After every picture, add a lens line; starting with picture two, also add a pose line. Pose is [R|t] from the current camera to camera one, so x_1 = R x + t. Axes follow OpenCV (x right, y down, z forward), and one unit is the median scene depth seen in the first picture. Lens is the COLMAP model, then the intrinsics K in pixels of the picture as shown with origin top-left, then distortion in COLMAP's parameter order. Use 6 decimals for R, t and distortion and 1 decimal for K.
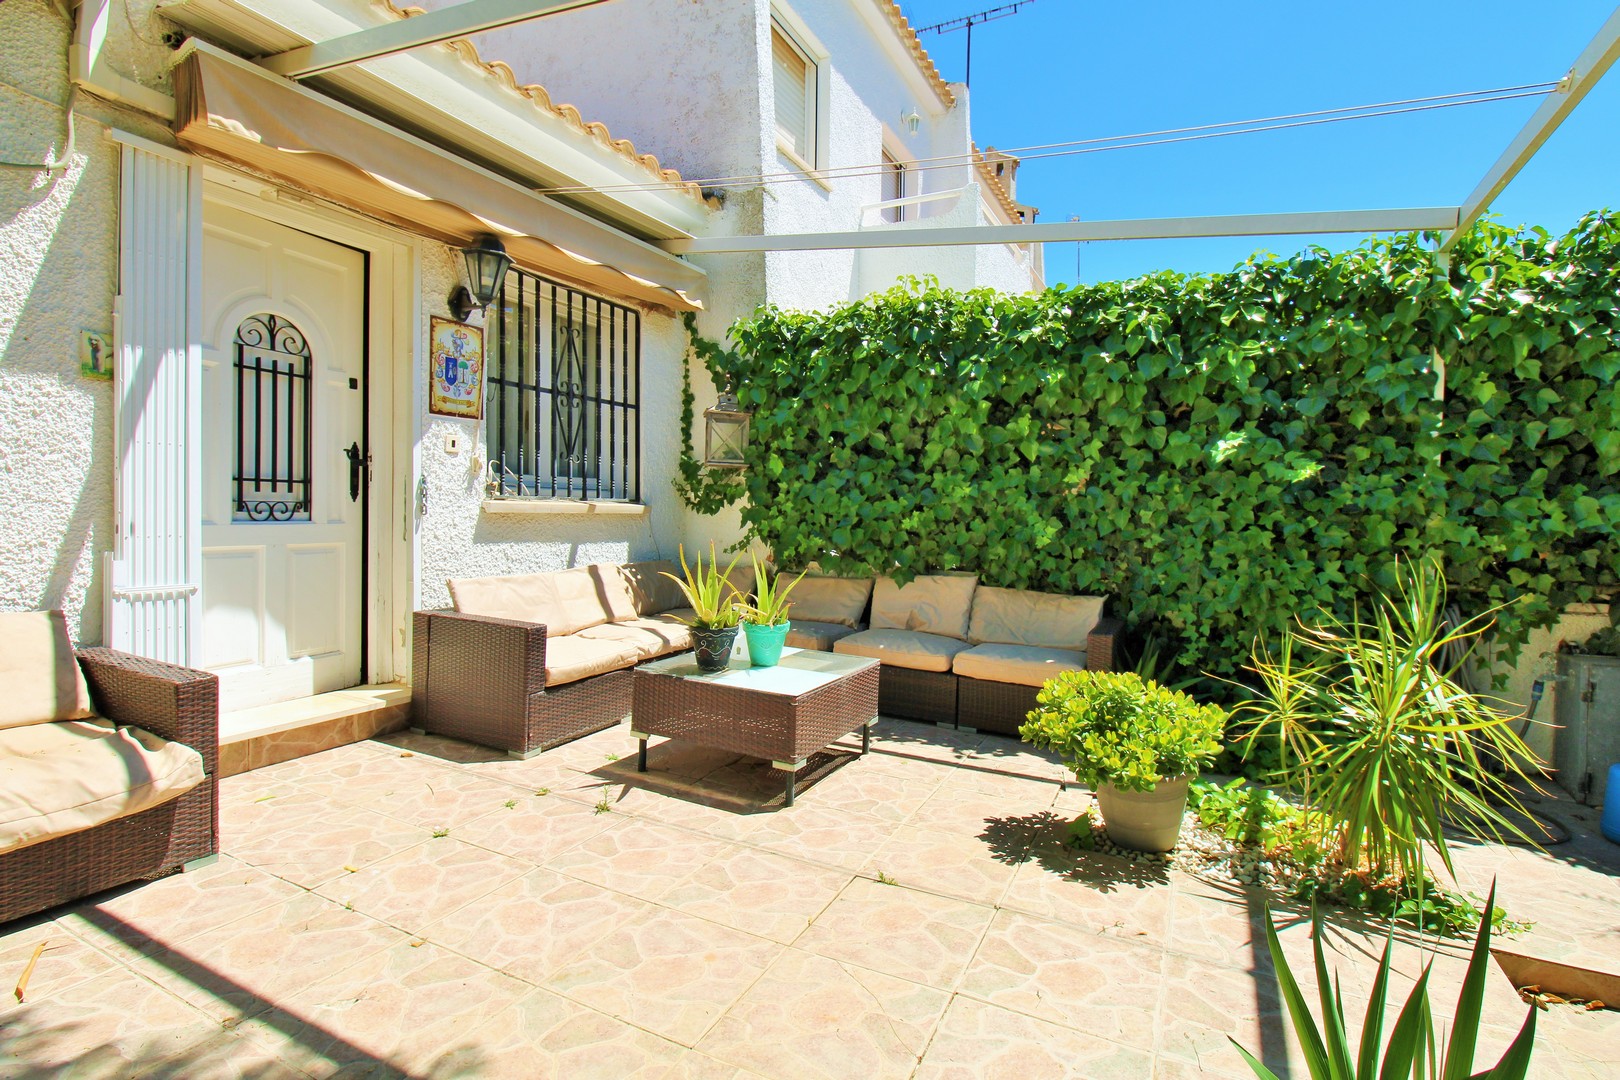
lens RADIAL K [[804.5, 0, 813.2], [0, 804.5, 528.6], [0, 0, 1]] dist [-0.011250, -0.003714]
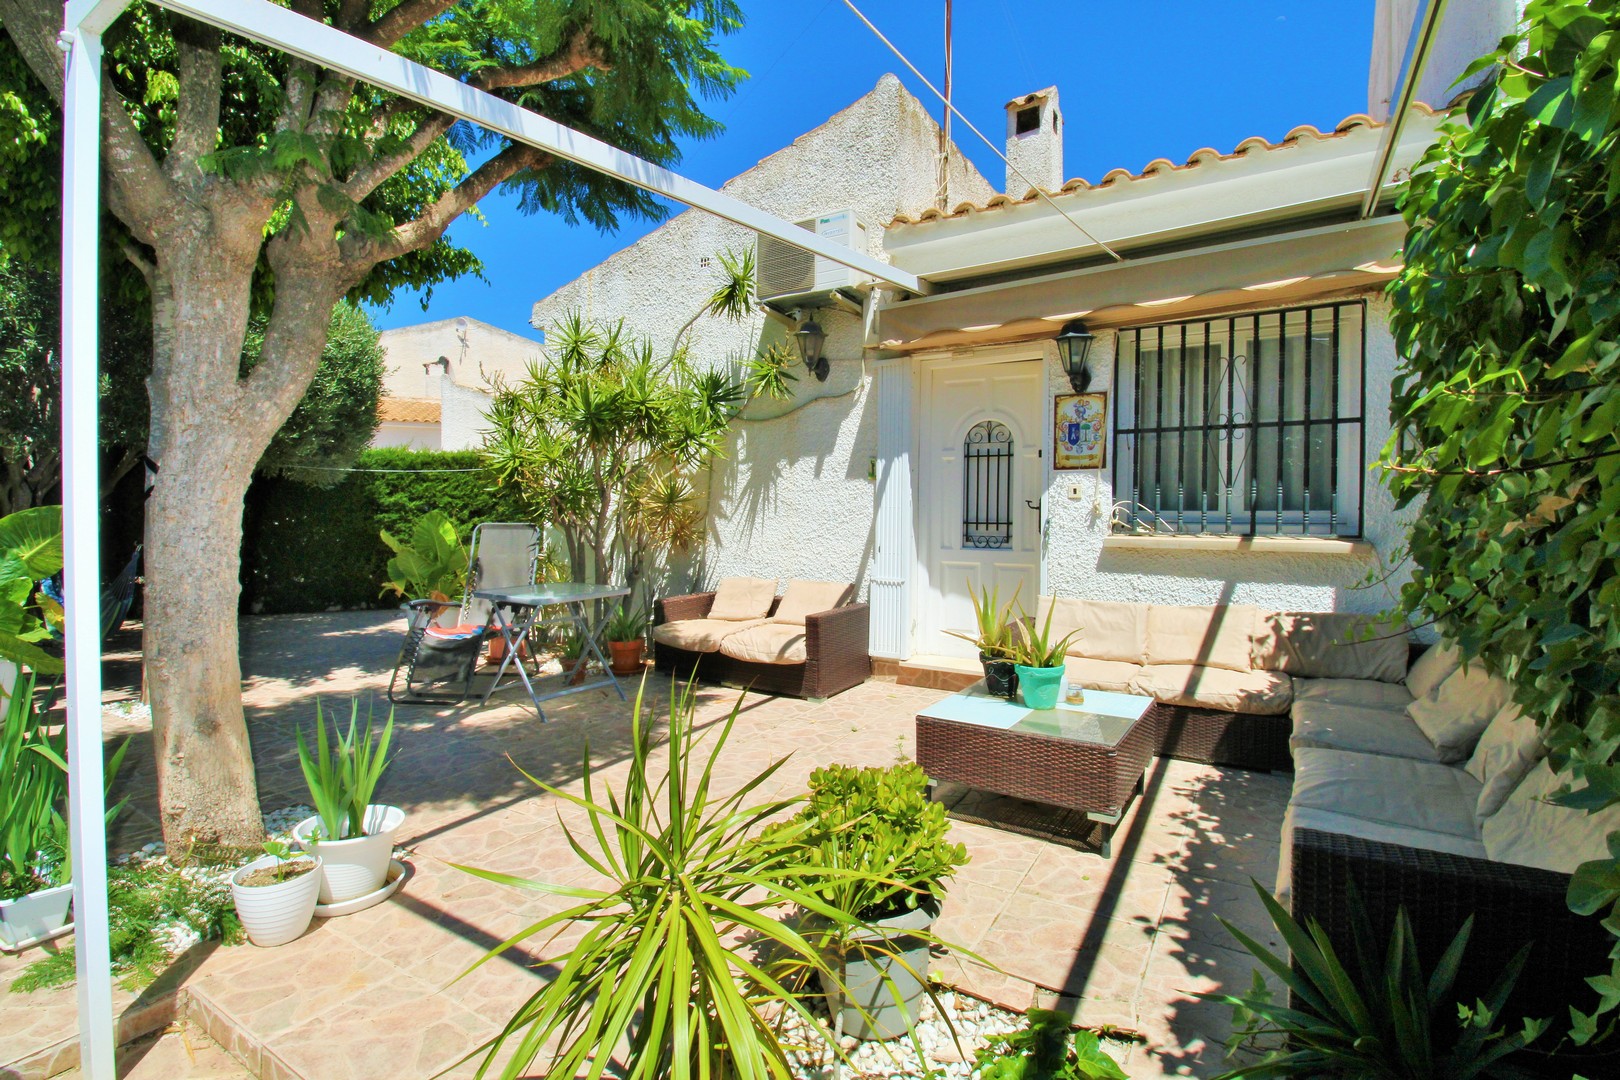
lens RADIAL K [[770.0, 0, 821.2], [0, 770.0, 537.2], [0, 0, 1]] dist [-0.010858, -0.003736]
pose [[-0.115177, 0.008409, -0.993309, 0.835748], [-0.030854, 0.999451, 0.012038, -0.037249], [0.992866, 0.032035, -0.114854, 0.778982]]
